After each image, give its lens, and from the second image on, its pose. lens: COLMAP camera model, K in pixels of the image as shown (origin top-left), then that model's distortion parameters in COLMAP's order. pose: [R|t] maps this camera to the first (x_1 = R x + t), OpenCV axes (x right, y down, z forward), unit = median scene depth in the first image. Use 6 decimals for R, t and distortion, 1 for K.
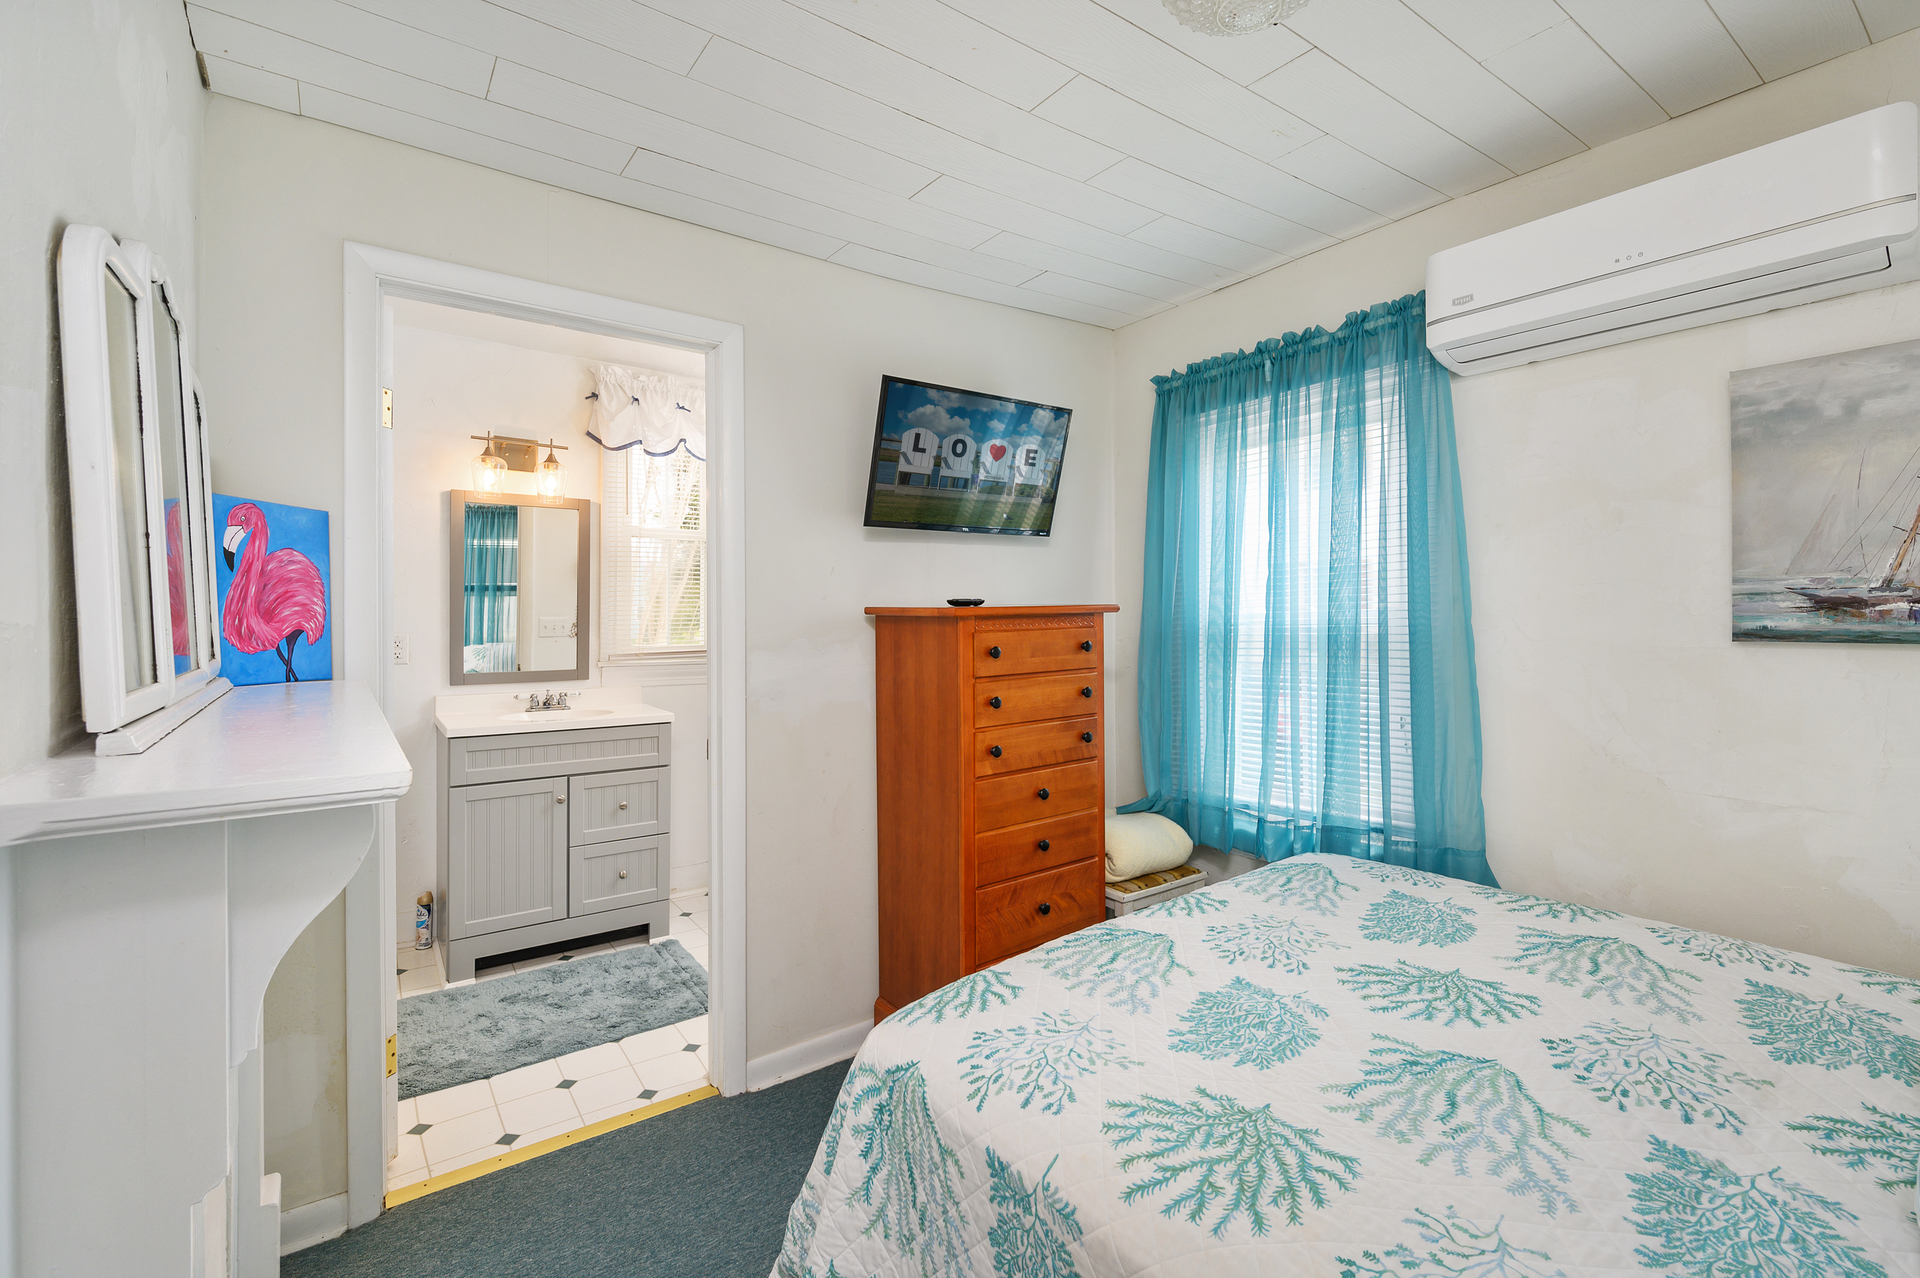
lens RADIAL K [[860.5, 0, 957.4], [0, 860.5, 615.4], [0, 0, 1]] dist [-0.012368, 0.000241]
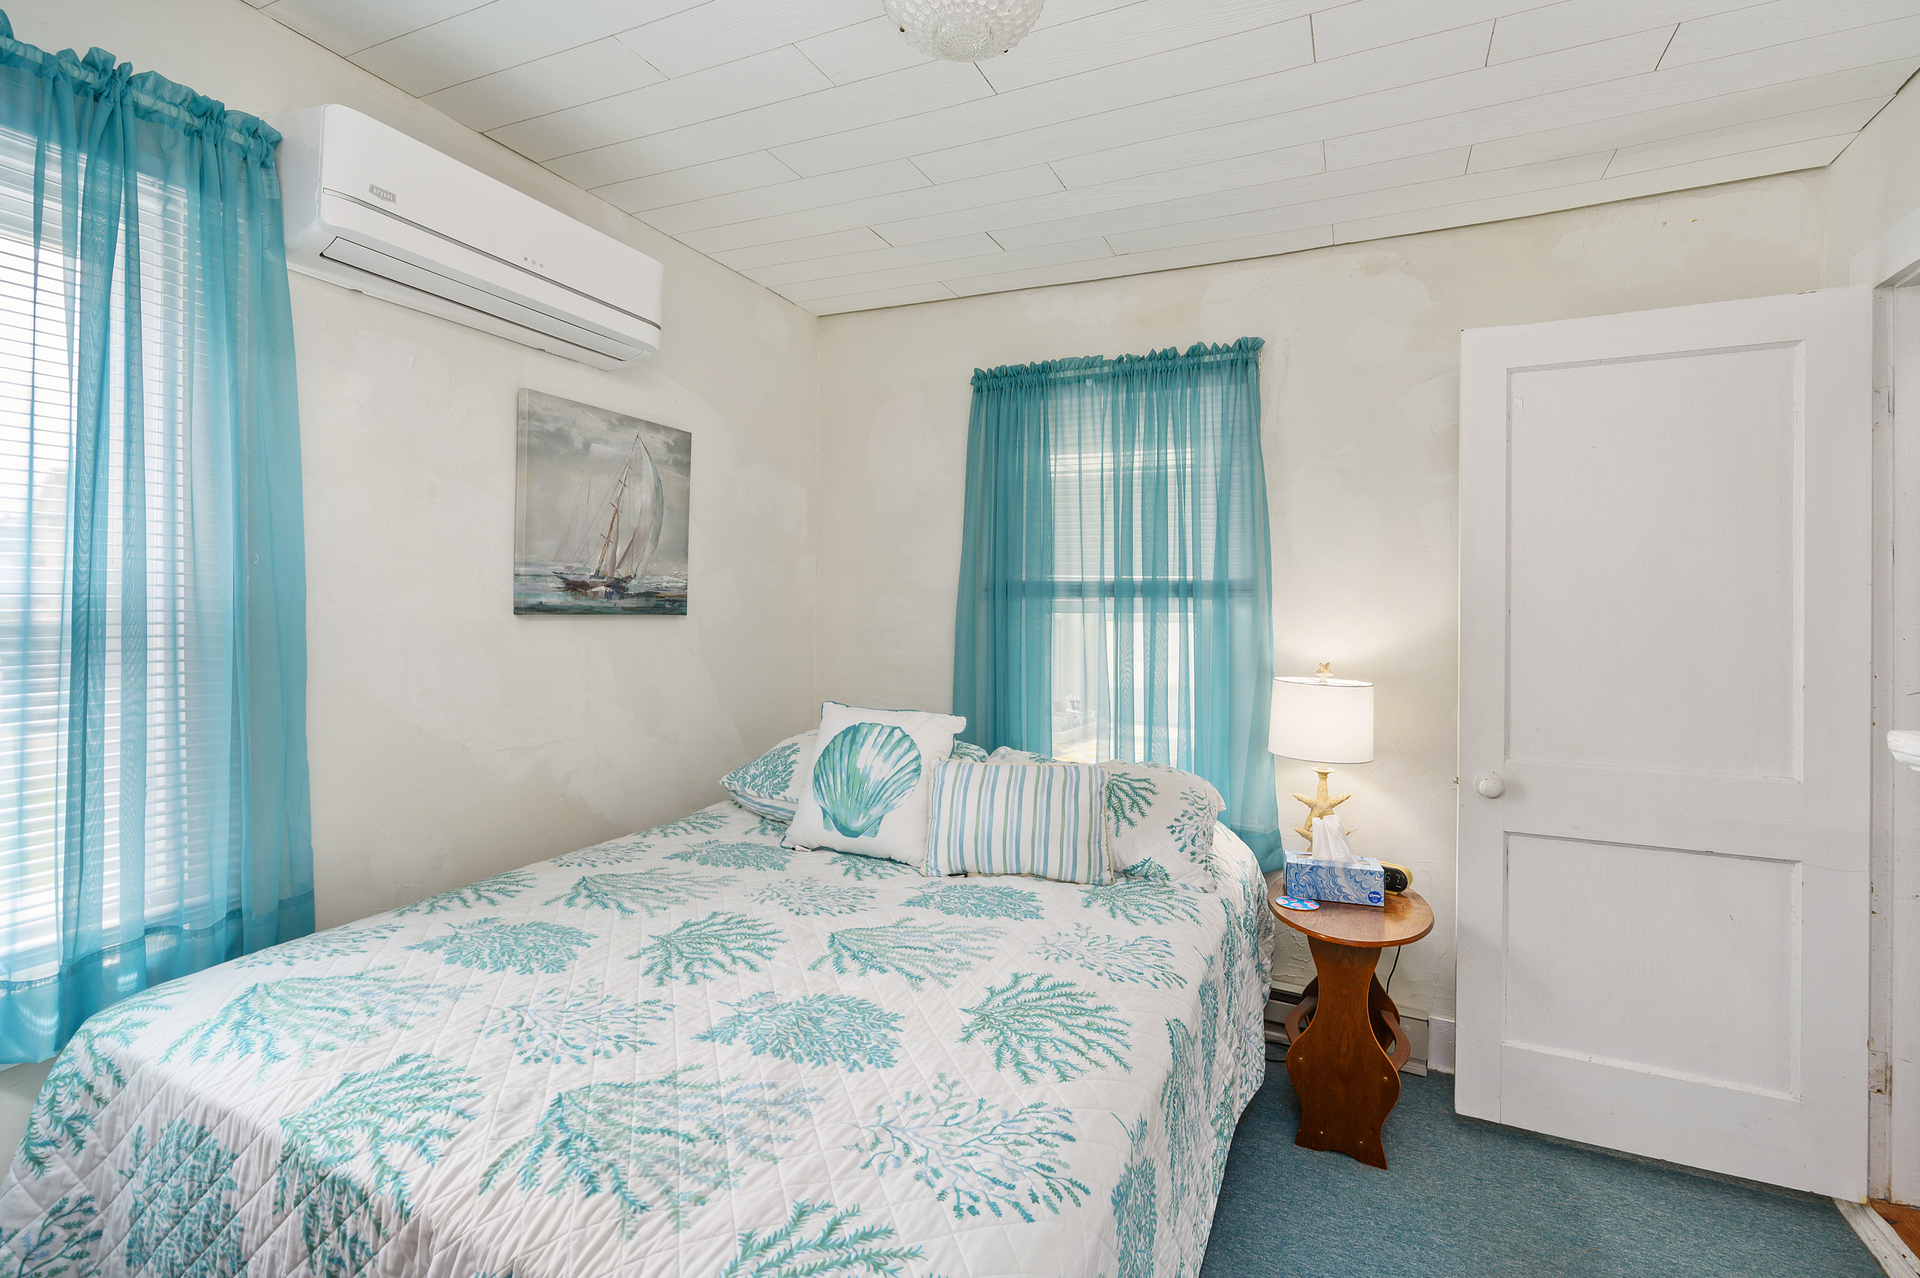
lens RADIAL K [[860.5, 0, 957.4], [0, 860.5, 615.4], [0, 0, 1]] dist [-0.012368, 0.000241]
pose [[-0.489467, -0.002782, 0.872018, -0.488260], [-0.007521, 0.999971, -0.001031, 0.032061], [-0.871990, -0.007063, -0.489473, 1.201026]]
